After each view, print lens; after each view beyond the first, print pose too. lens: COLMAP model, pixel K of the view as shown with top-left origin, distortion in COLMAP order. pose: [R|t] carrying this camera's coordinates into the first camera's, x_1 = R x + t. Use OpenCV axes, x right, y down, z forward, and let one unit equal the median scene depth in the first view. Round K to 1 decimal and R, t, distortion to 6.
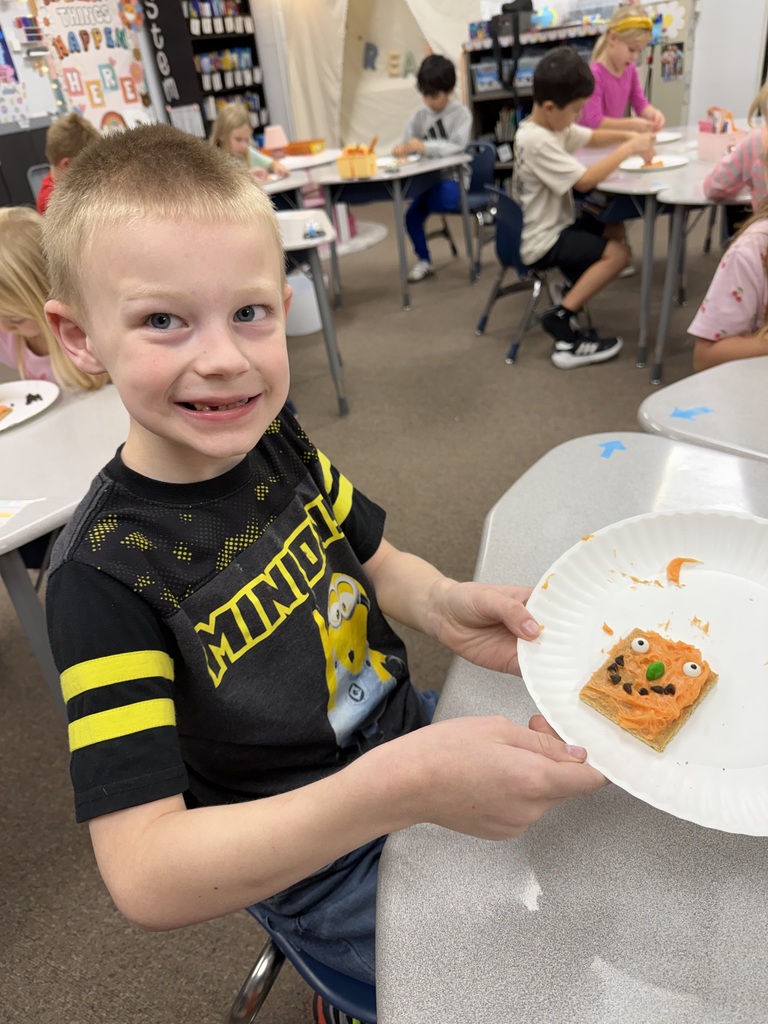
lens RADIAL K [[729.0, 0, 384.0], [0, 729.0, 512.0], [0, 0, 1]] dist [-0.010457, -0.000425]
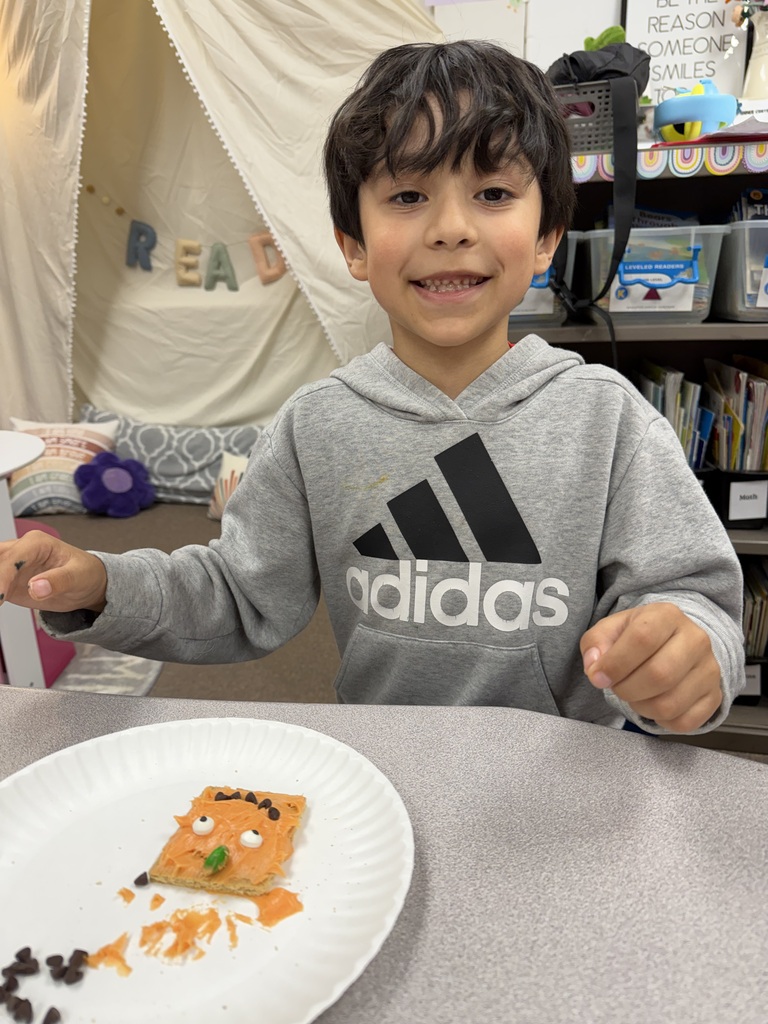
lens RADIAL K [[734.4, 0, 385.2], [0, 734.4, 500.8], [0, 0, 1]] dist [0.003829, -0.008137]
pose [[0.962773, 0.022185, 0.269398, 0.013833], [0.058497, 0.955909, -0.287778, -0.362202], [-0.263905, 0.292824, 0.919026, 0.647170]]
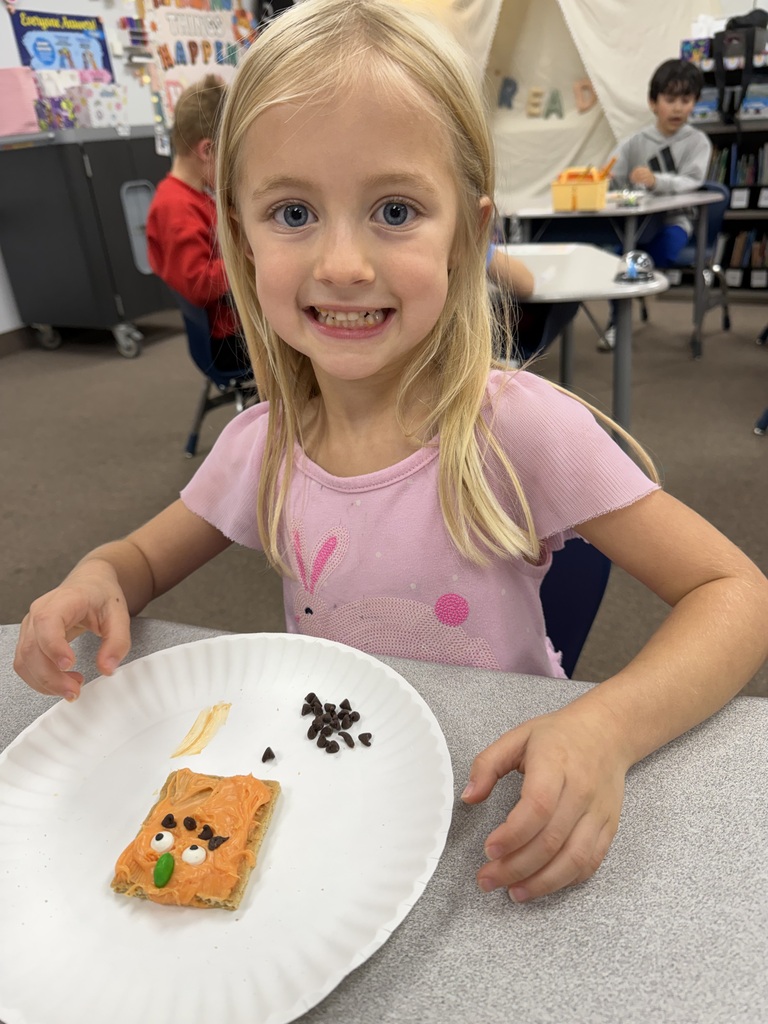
lens RADIAL K [[734.4, 0, 385.2], [0, 734.4, 500.8], [0, 0, 1]] dist [0.003829, -0.008137]
pose [[0.997133, 0.068787, -0.031516, -0.126467], [-0.071308, 0.993615, -0.087438, -0.060401], [0.025300, 0.089434, 0.995671, 0.189376]]
